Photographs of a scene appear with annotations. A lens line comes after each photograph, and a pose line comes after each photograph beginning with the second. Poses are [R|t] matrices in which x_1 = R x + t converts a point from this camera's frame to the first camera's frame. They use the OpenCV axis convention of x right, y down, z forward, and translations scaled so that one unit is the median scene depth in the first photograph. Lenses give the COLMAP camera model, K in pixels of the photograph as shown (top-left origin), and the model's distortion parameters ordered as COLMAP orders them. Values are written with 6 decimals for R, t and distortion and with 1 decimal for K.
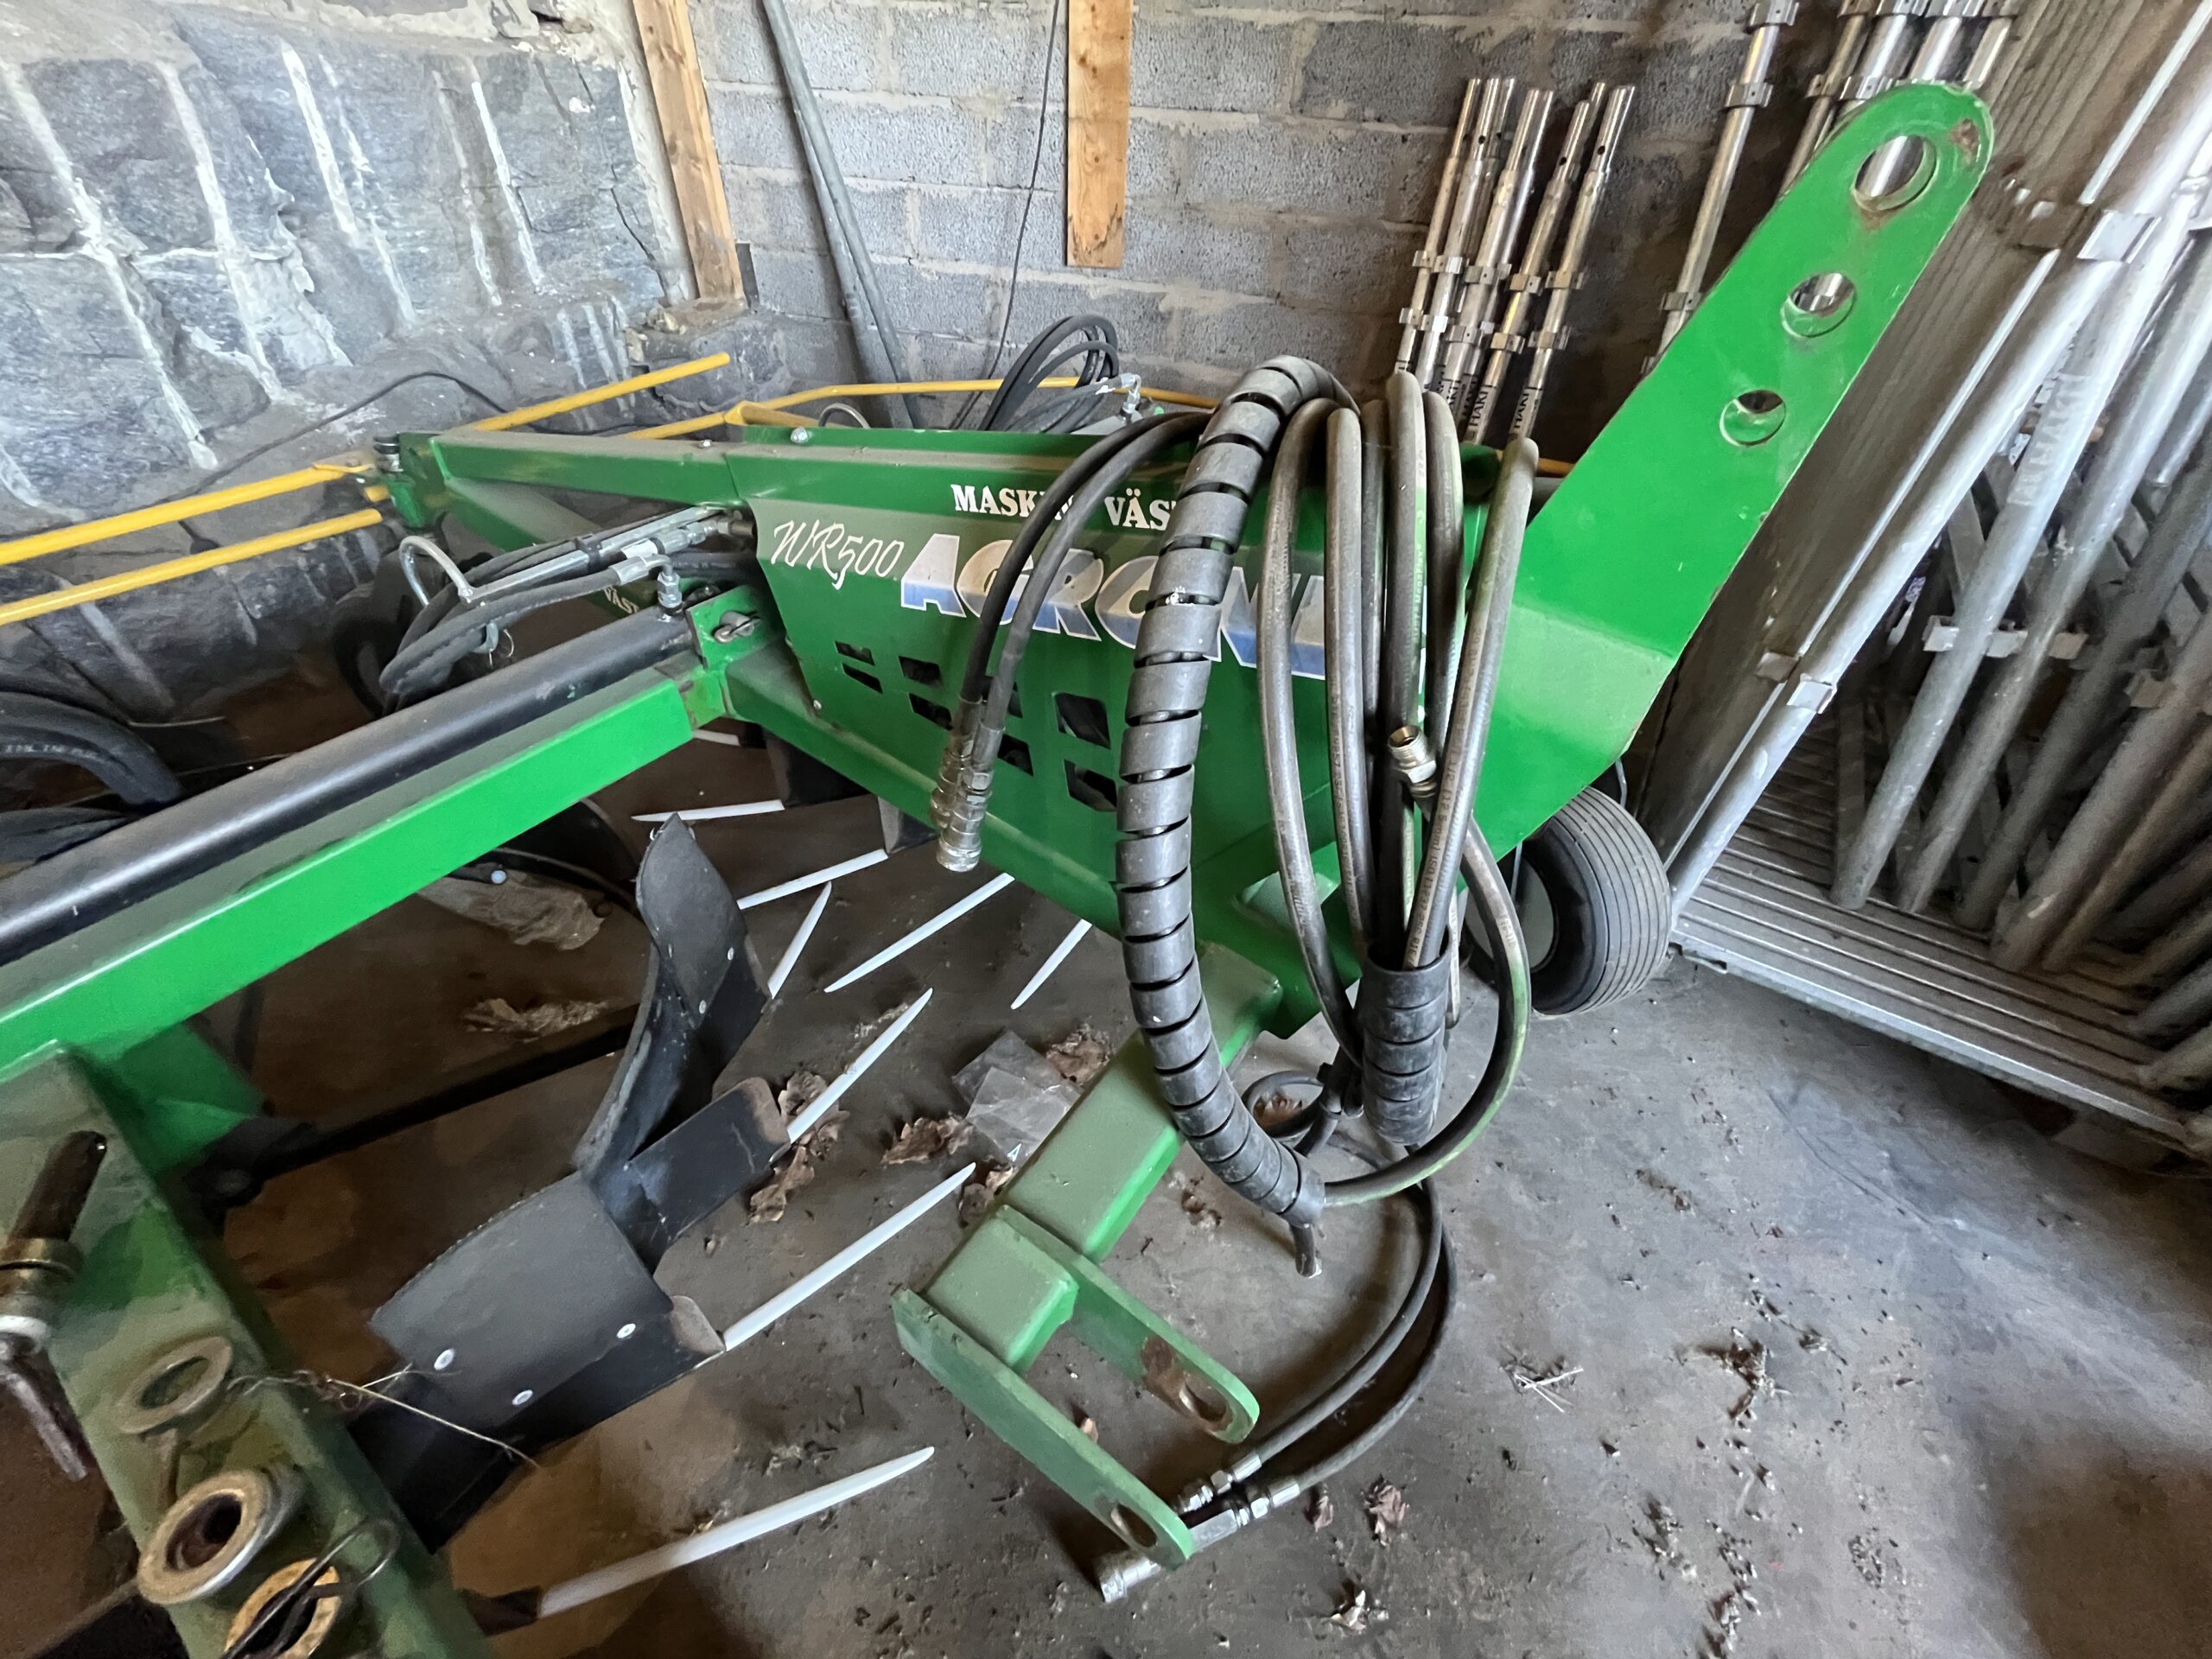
lens RADIAL K [[897.4, 0, 1093.2], [0, 897.4, 836.4], [0, 0, 1]] dist [-0.003906, 0.000161]
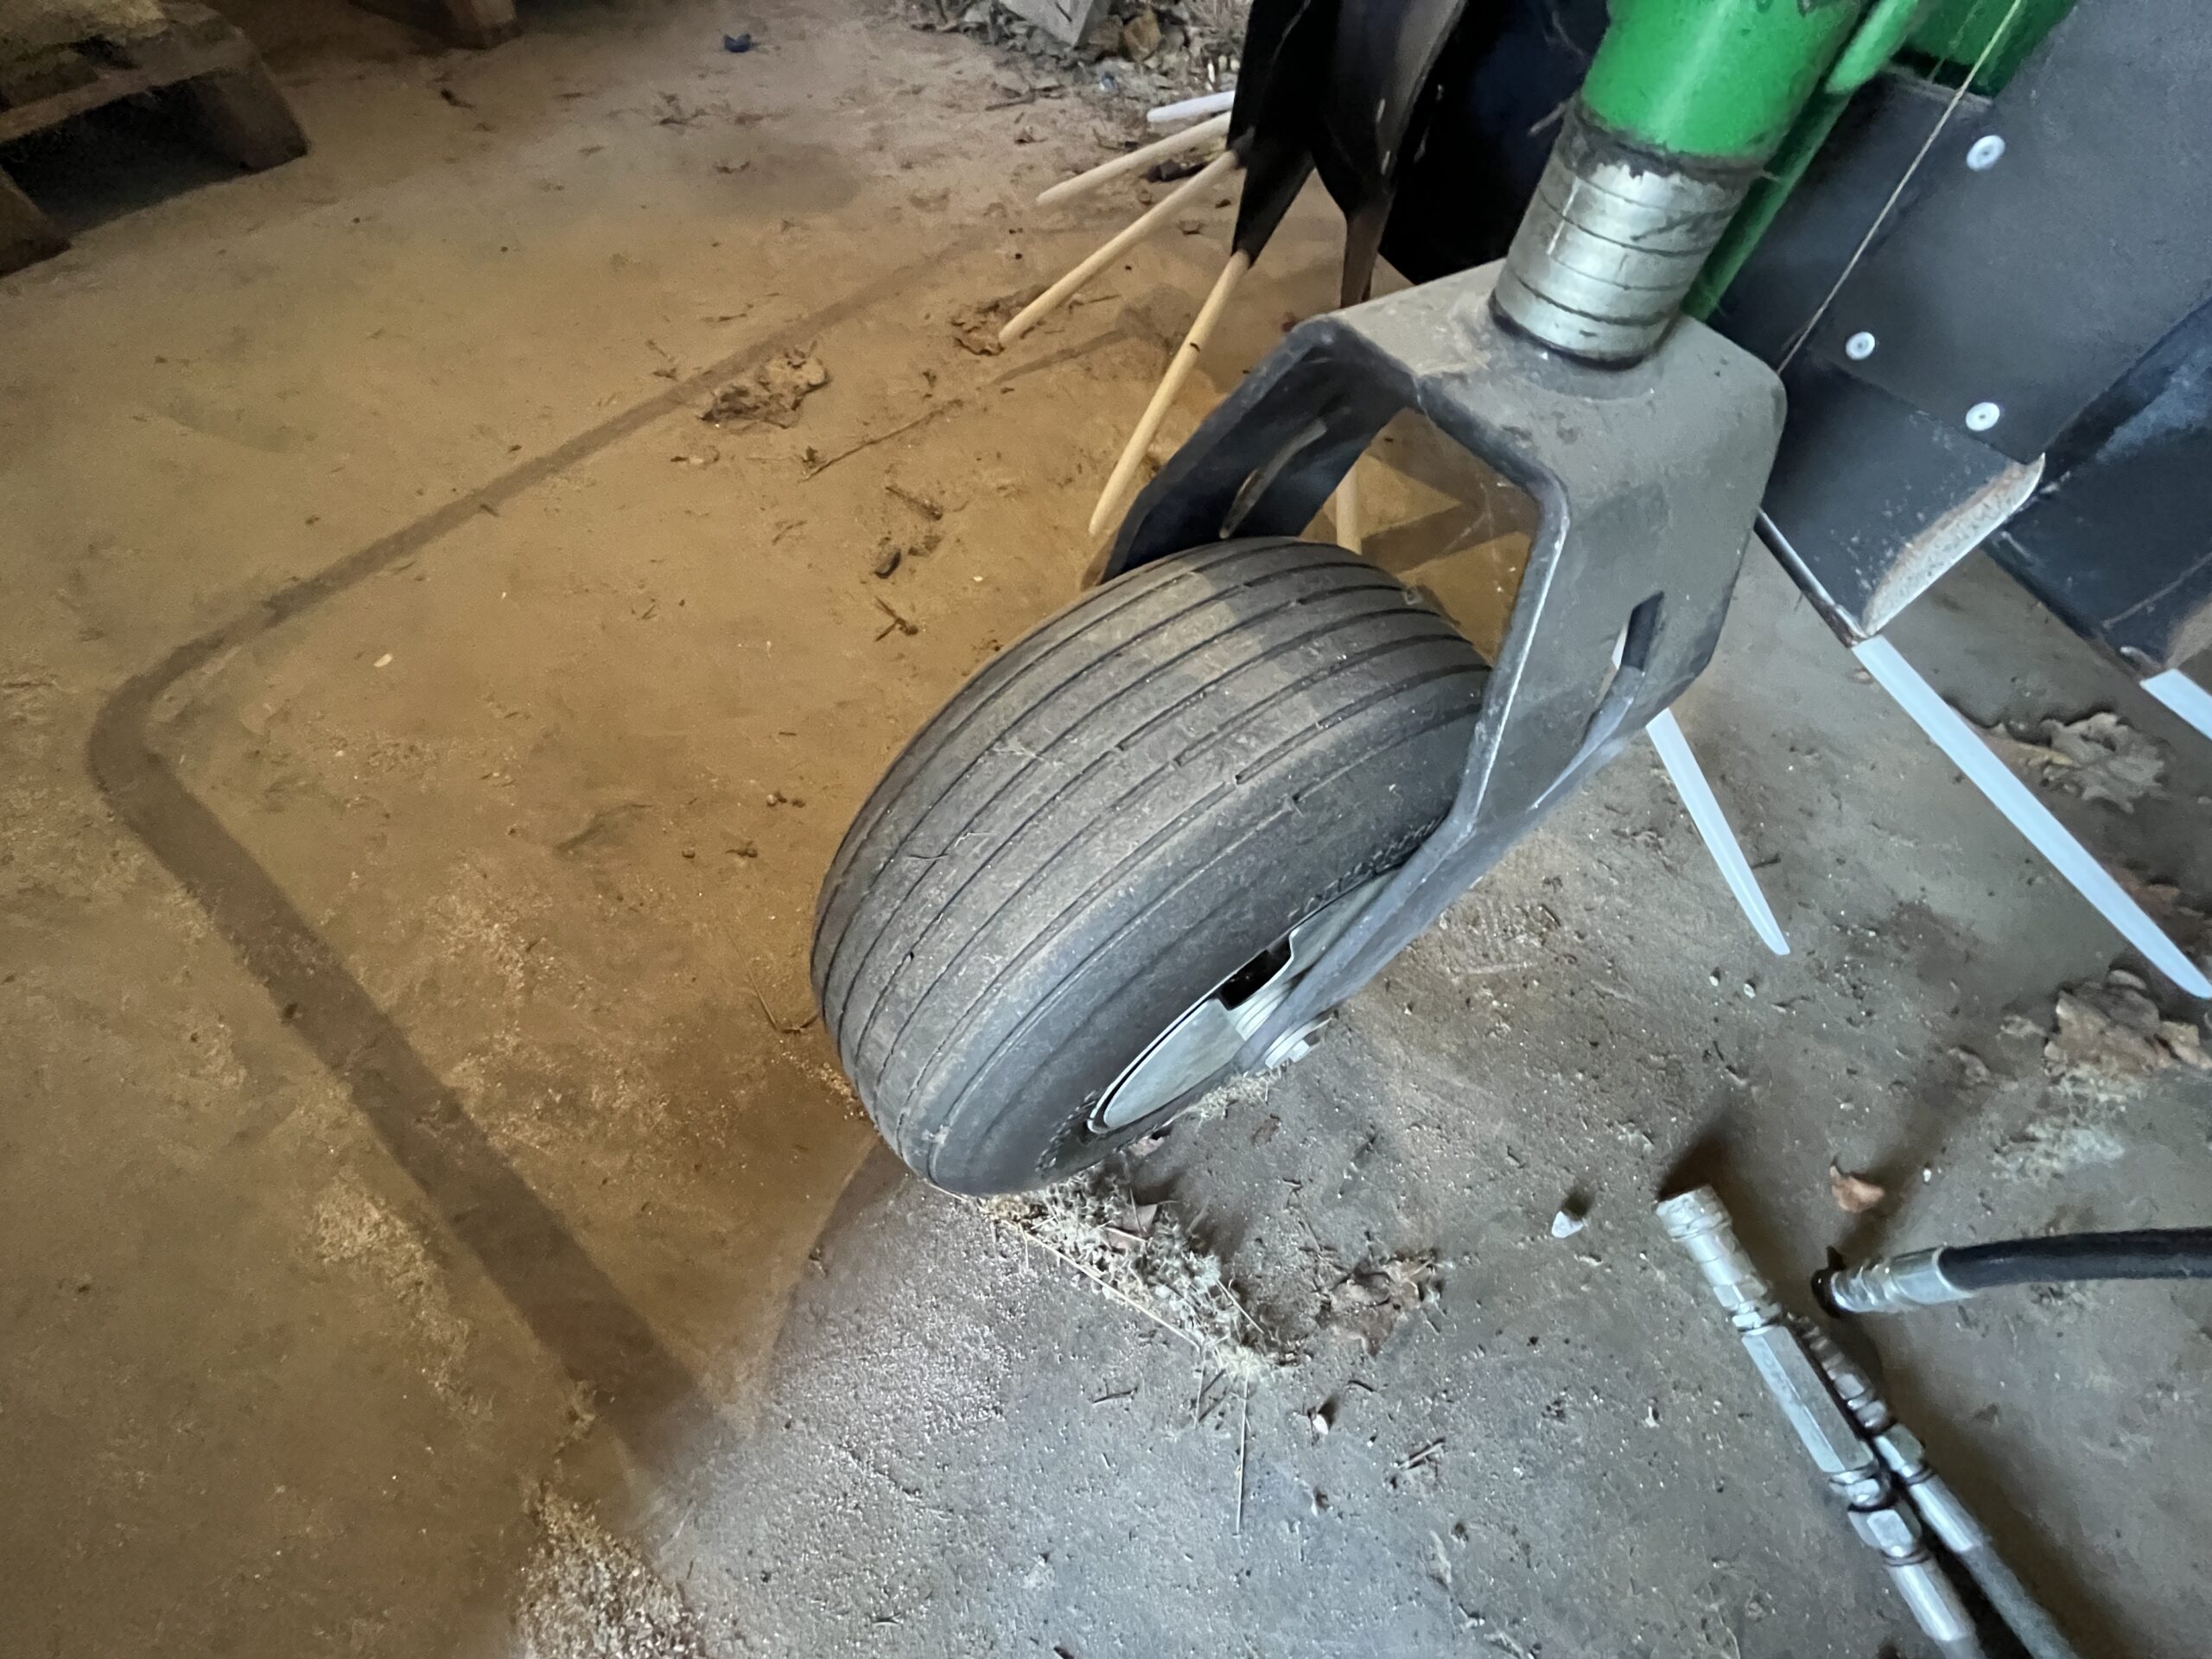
lens RADIAL K [[897.4, 0, 1086.8], [0, 897.4, 832.7], [0, 0, 1]] dist [-0.003906, 0.000161]
pose [[-0.054738, 0.836282, -0.545561, 0.102210], [-0.719663, 0.345709, 0.602139, 0.416992], [0.692163, 0.425580, 0.582917, 0.138016]]
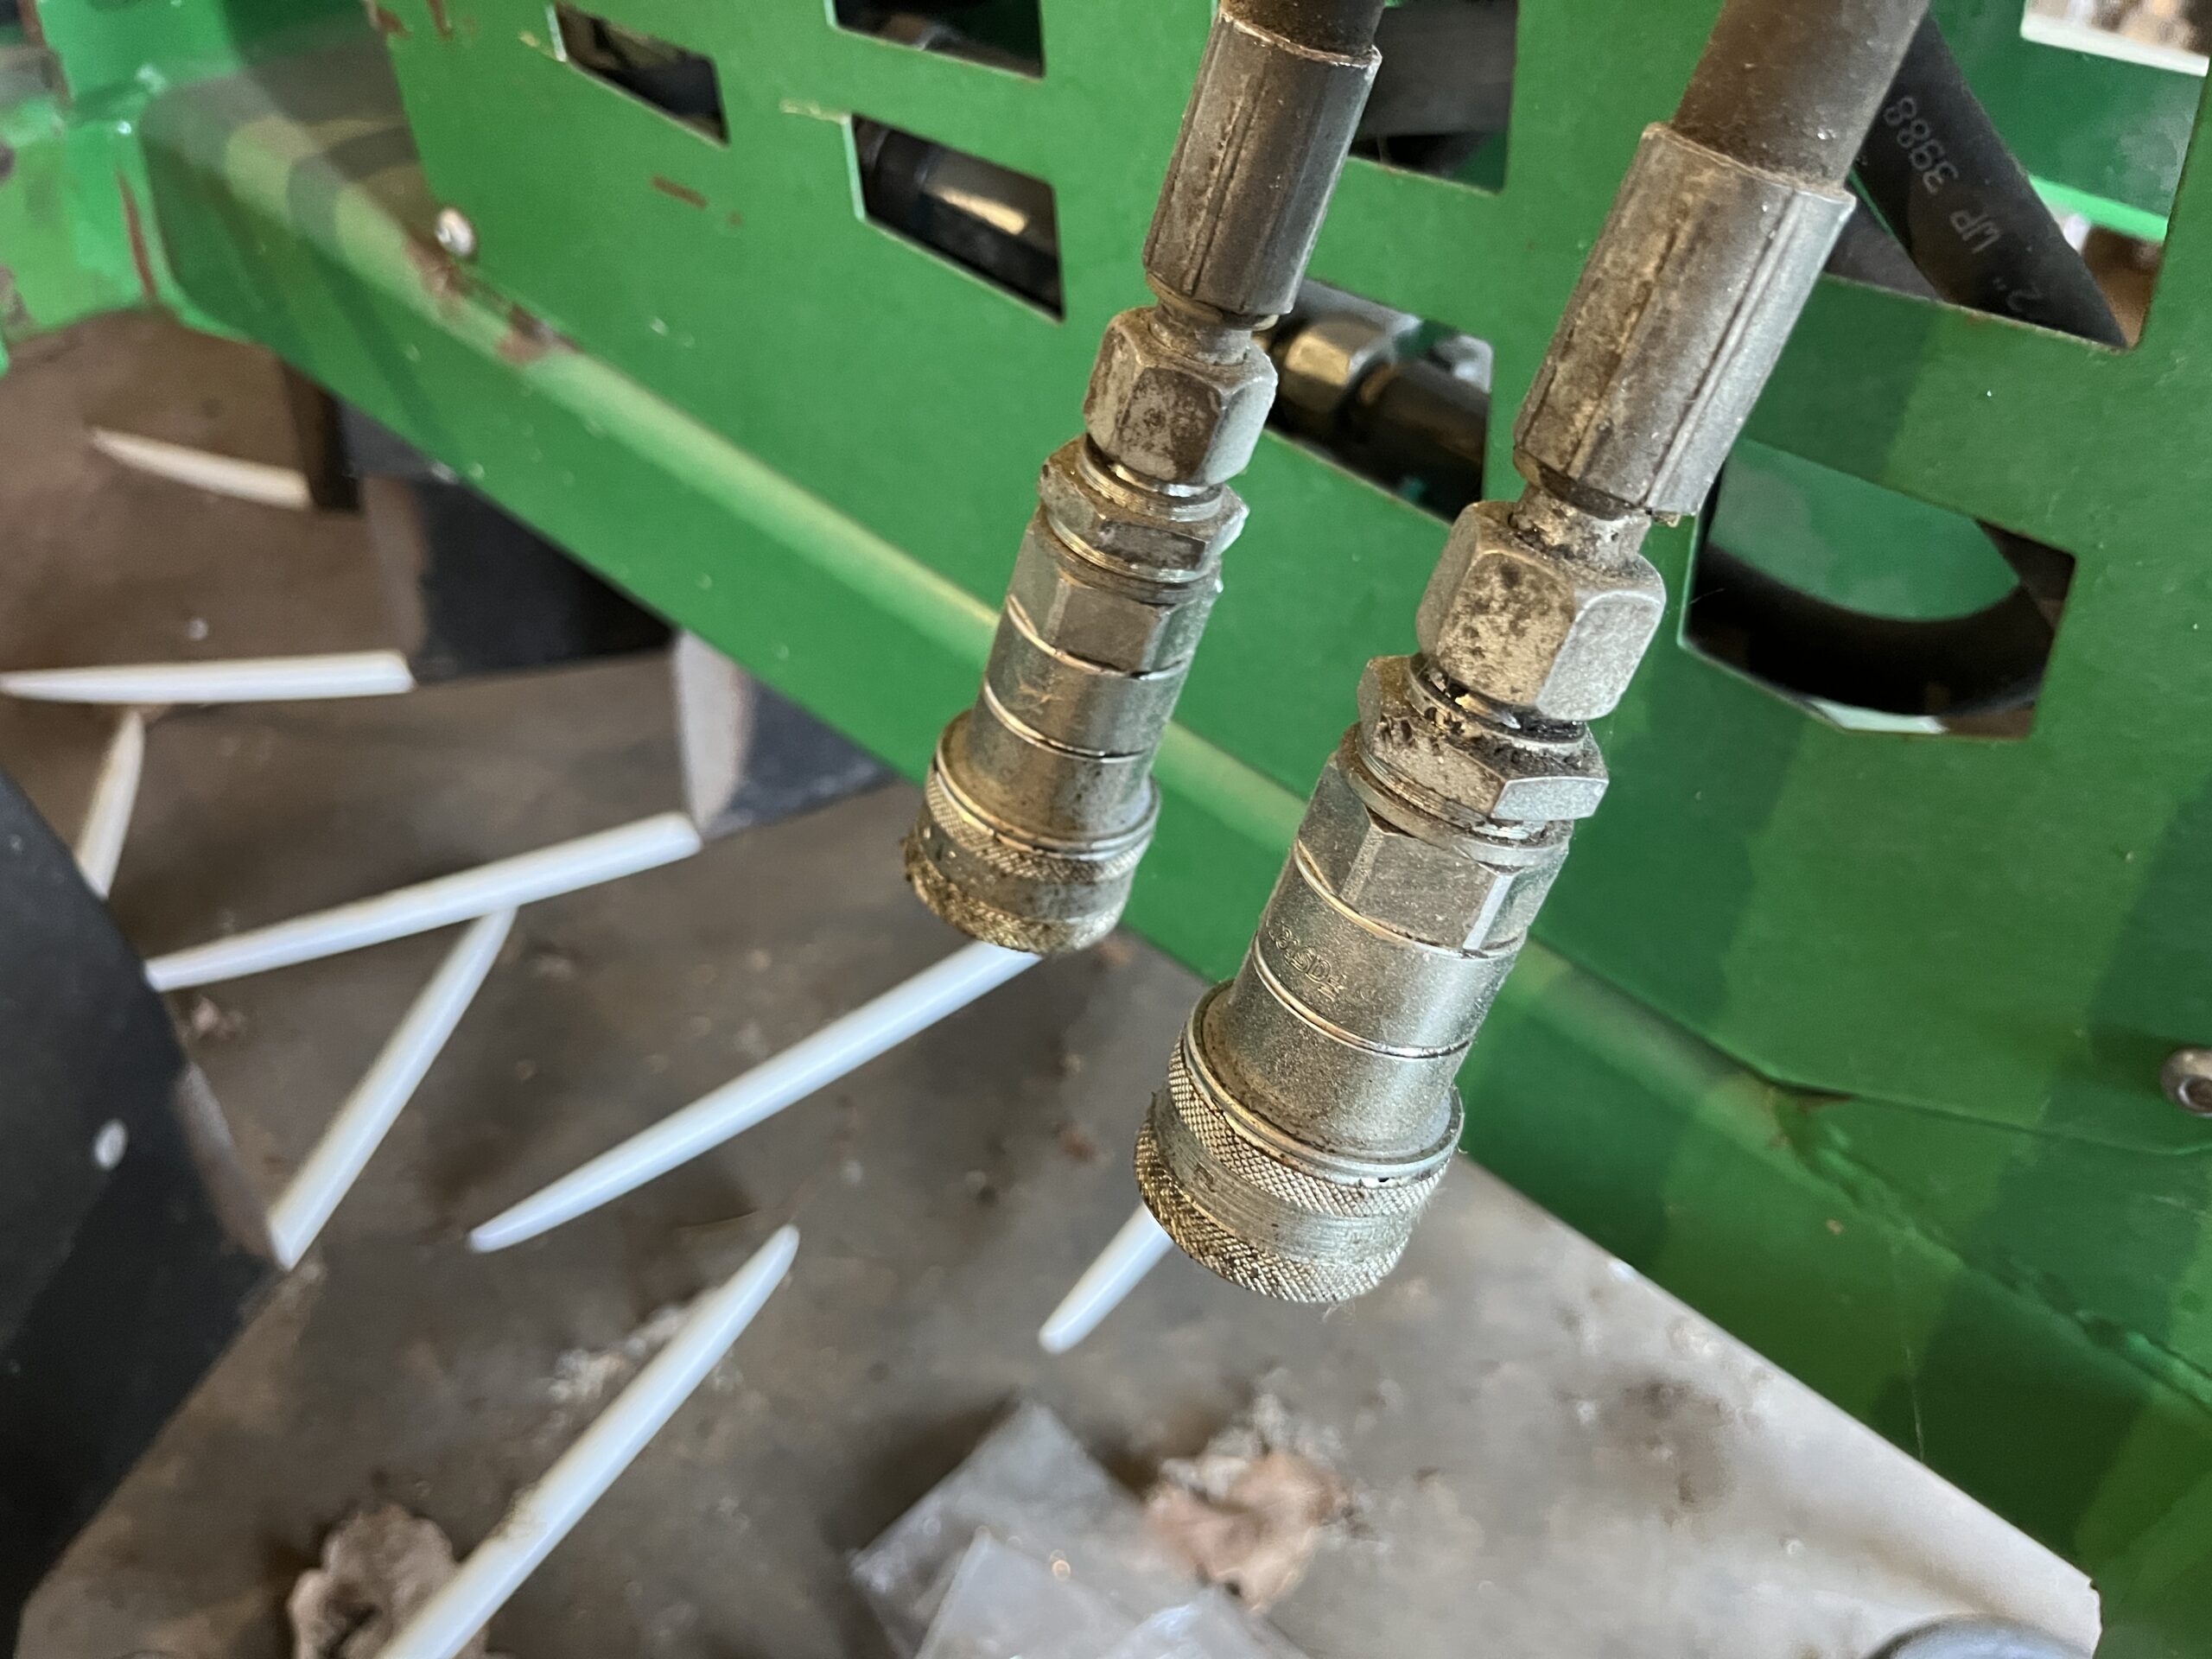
lens RADIAL K [[1720.2, 0, 1097.8], [0, 1720.2, 844.8], [0, 0, 1]] dist [0.004275, -0.010459]
pose [[0.997505, 0.070586, 0.000828, -0.083187], [-0.070591, 0.997415, 0.013412, 0.004797], [0.000121, -0.013437, 0.999910, 0.372968]]
